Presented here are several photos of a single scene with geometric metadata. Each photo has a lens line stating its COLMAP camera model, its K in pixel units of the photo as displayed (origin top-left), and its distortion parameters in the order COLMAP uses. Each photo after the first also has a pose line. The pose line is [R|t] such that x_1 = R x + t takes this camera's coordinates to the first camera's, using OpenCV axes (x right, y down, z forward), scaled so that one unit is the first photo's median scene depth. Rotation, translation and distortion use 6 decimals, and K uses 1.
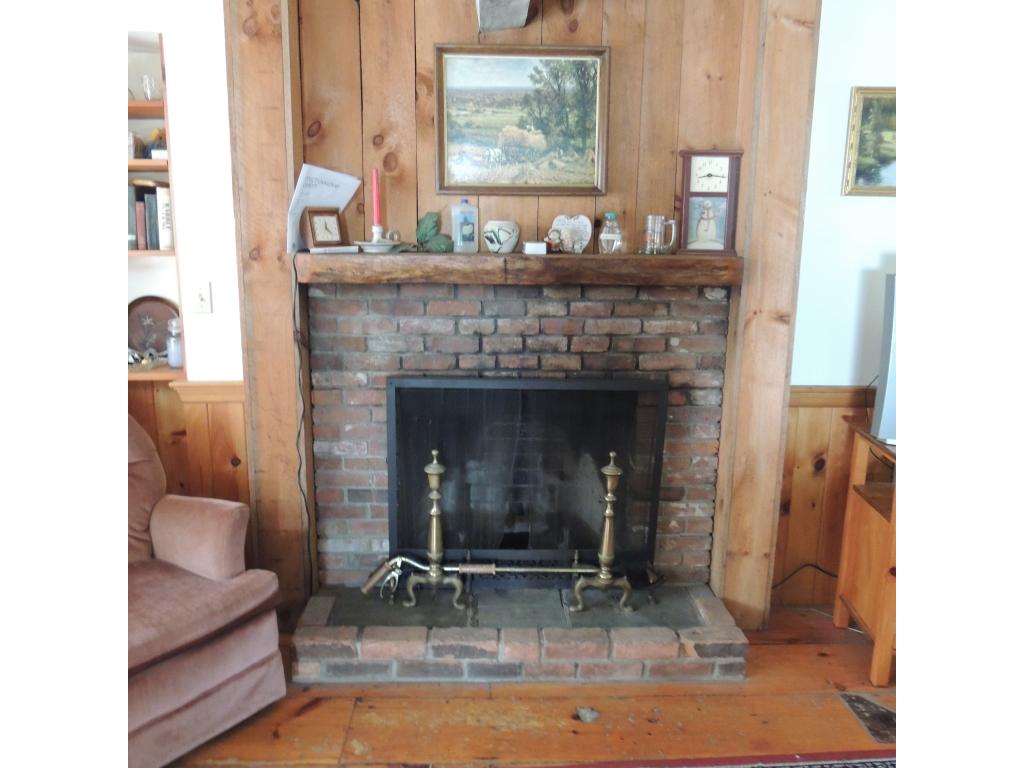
lens RADIAL K [[729.9, 0, 508.6], [0, 729.9, 382.8], [0, 0, 1]] dist [-0.030736, 0.007261]
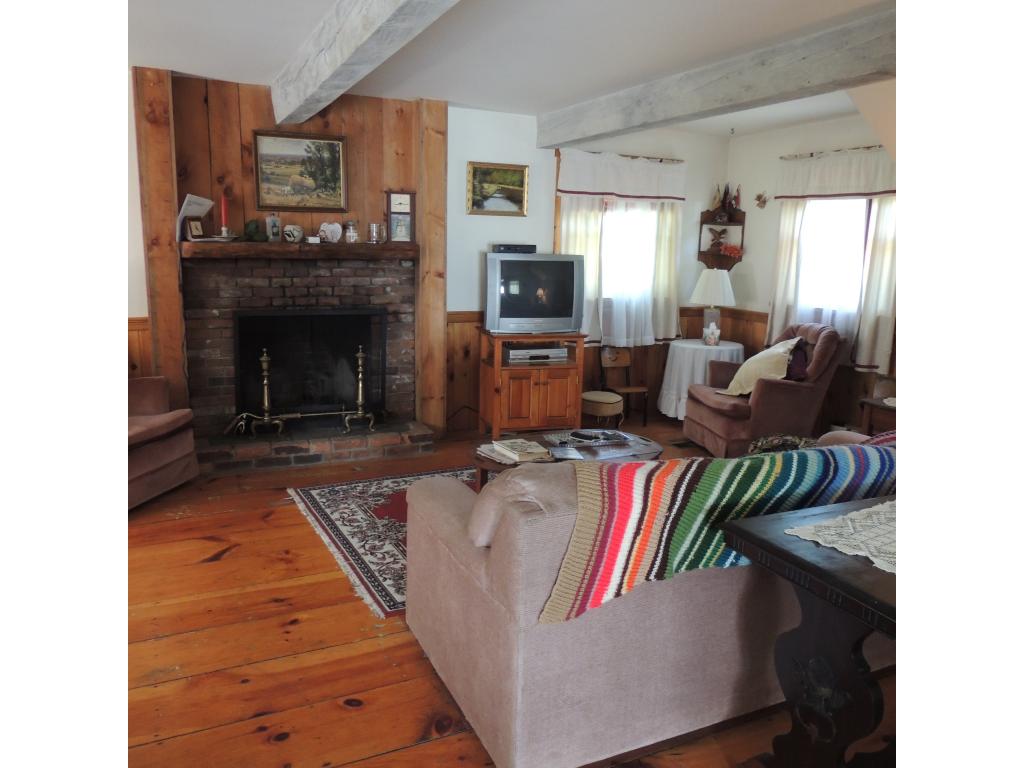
lens RADIAL K [[729.9, 0, 512.0], [0, 729.9, 383.3], [0, 0, 1]] dist [-0.030736, 0.007261]
pose [[0.921349, -0.065340, 0.383205, -0.235321], [0.064677, 0.997799, 0.014629, 0.193484], [-0.383318, 0.011306, 0.923547, -0.941573]]
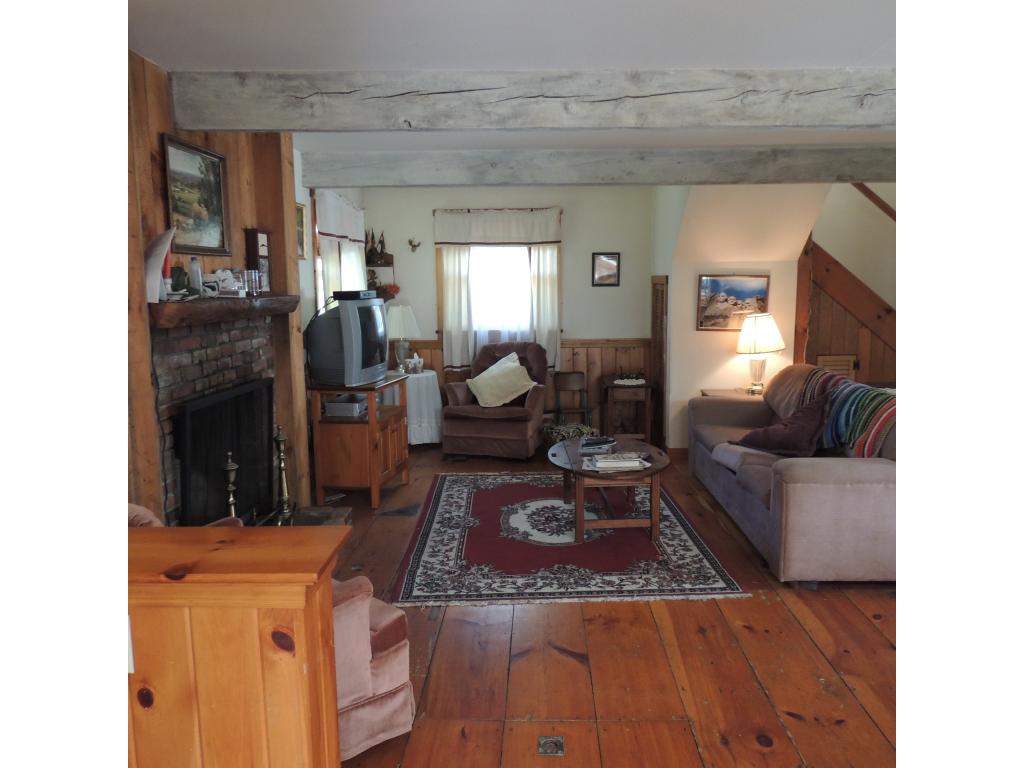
lens RADIAL K [[729.9, 0, 514.4], [0, 729.9, 387.2], [0, 0, 1]] dist [-0.030736, 0.007261]
pose [[0.070656, -0.154753, 0.985423, -1.297715], [0.203352, 0.969381, 0.137653, -0.090354], [-0.976553, 0.190662, 0.099961, 0.361144]]
